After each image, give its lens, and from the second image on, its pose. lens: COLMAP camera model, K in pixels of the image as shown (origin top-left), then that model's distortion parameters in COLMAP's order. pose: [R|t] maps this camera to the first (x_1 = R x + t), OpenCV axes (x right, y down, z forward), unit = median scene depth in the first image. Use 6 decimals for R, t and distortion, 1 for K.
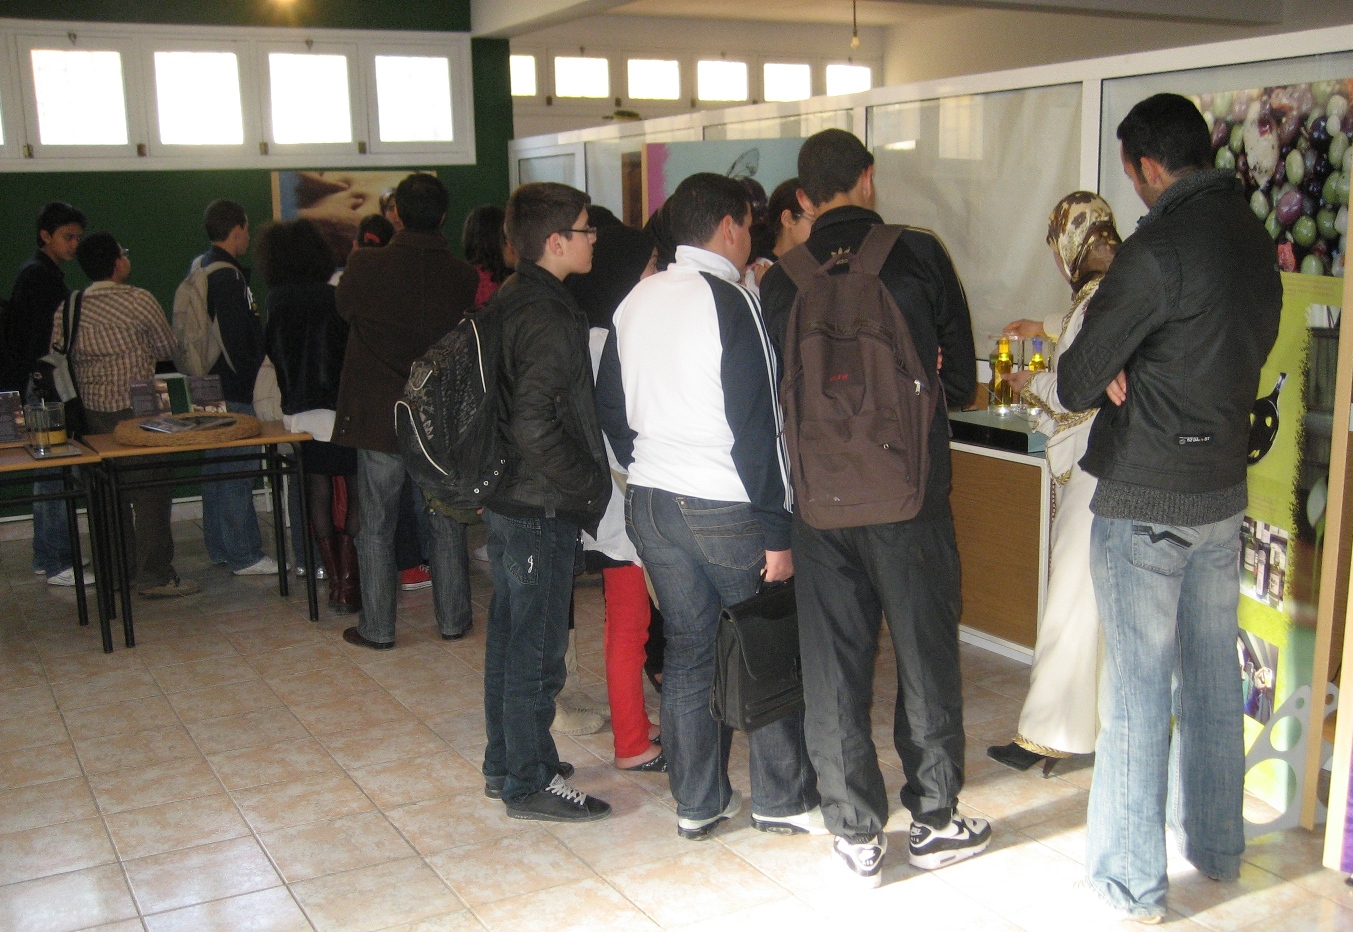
lens RADIAL K [[1560.0, 0, 672.1], [0, 1560.0, 472.4], [0, 0, 1]] dist [0.005107, 0.000000]
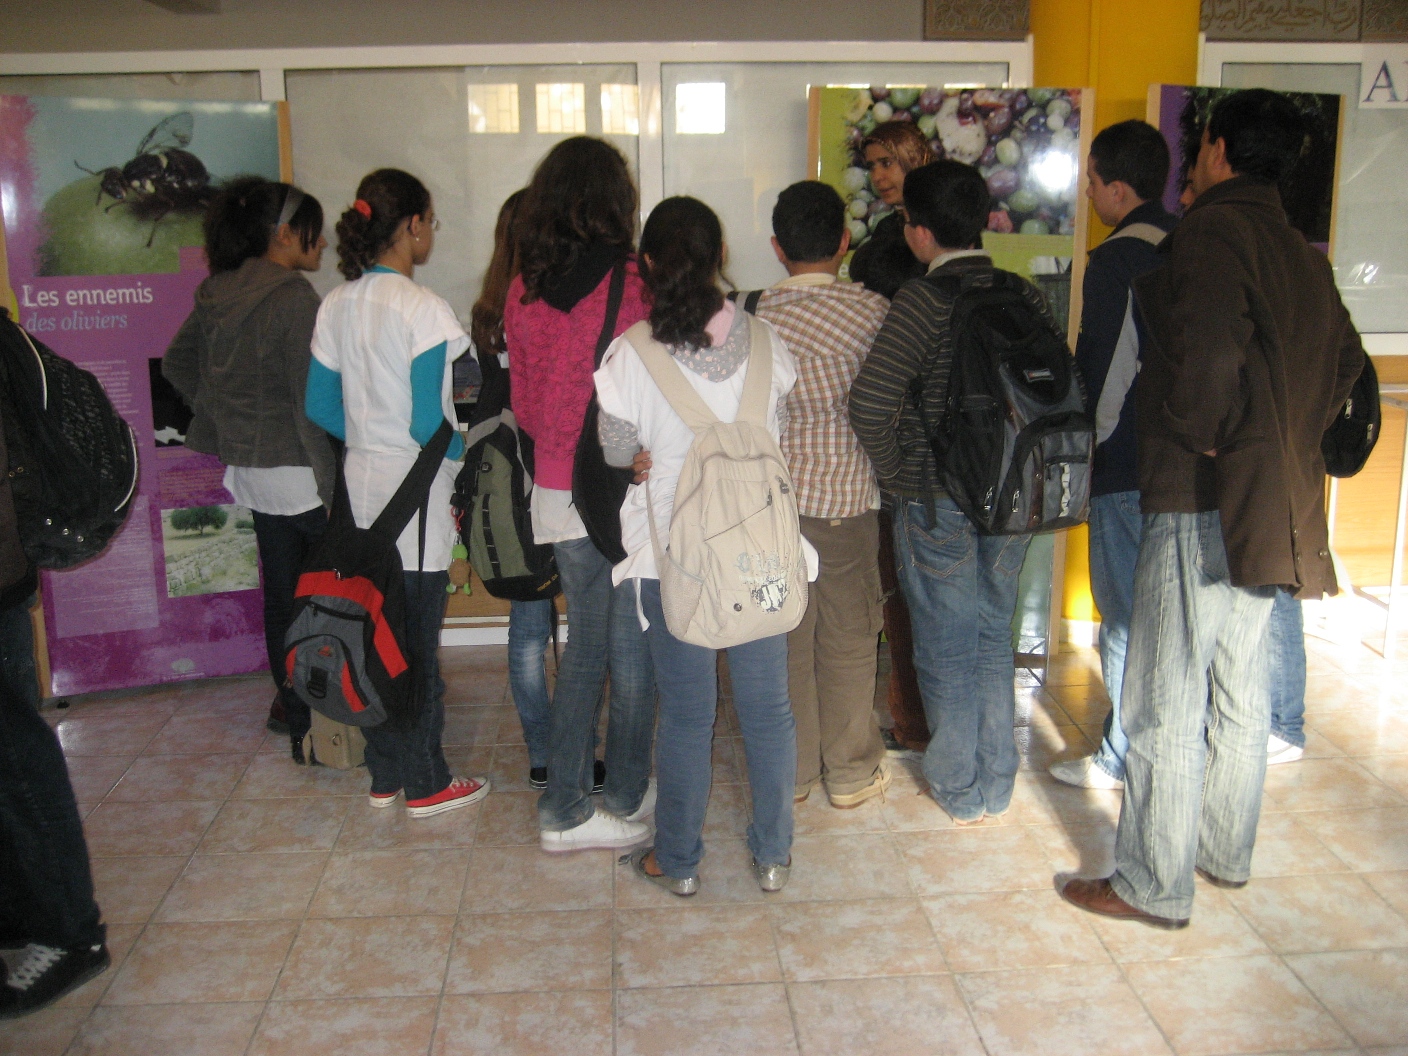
lens RADIAL K [[1478.8, 0, 707.0], [0, 1478.8, 532.8], [0, 0, 1]] dist [-0.029189, 0.000000]
pose [[0.413138, -0.205244, 0.887238, -0.841790], [0.156407, 0.975786, 0.152898, -0.111709], [-0.897136, 0.075602, 0.435236, 0.707093]]
